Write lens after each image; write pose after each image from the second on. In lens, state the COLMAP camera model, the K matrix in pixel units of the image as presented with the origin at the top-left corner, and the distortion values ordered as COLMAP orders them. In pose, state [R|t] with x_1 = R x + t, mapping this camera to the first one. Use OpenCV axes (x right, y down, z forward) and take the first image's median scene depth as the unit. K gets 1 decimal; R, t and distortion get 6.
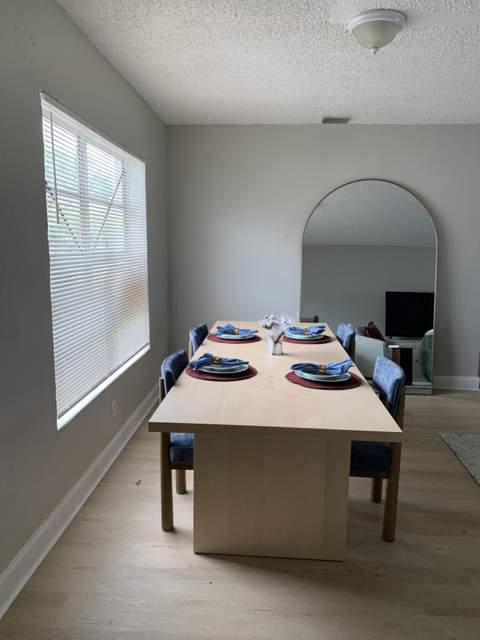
lens RADIAL K [[496.9, 0, 240.0], [0, 496.9, 320.0], [0, 0, 1]] dist [0.073194, -0.101083]
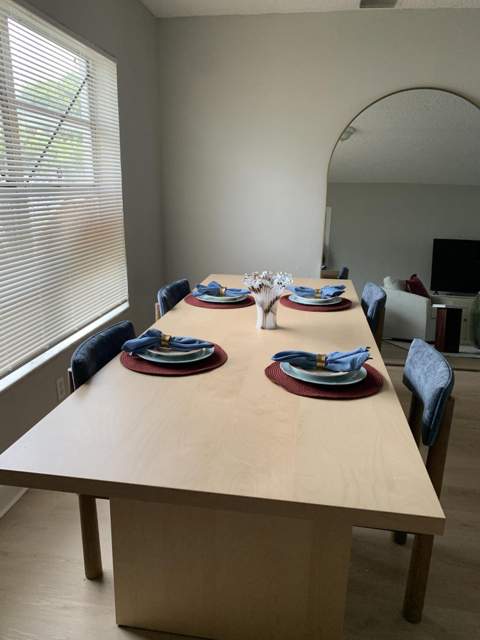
lens RADIAL K [[496.9, 0, 240.0], [0, 496.9, 320.0], [0, 0, 1]] dist [0.073194, -0.101083]
pose [[0.996509, 0.027815, -0.078719, 0.089142], [-0.019047, 0.993747, 0.110017, -0.019330], [0.081286, -0.108134, 0.990808, 0.295064]]
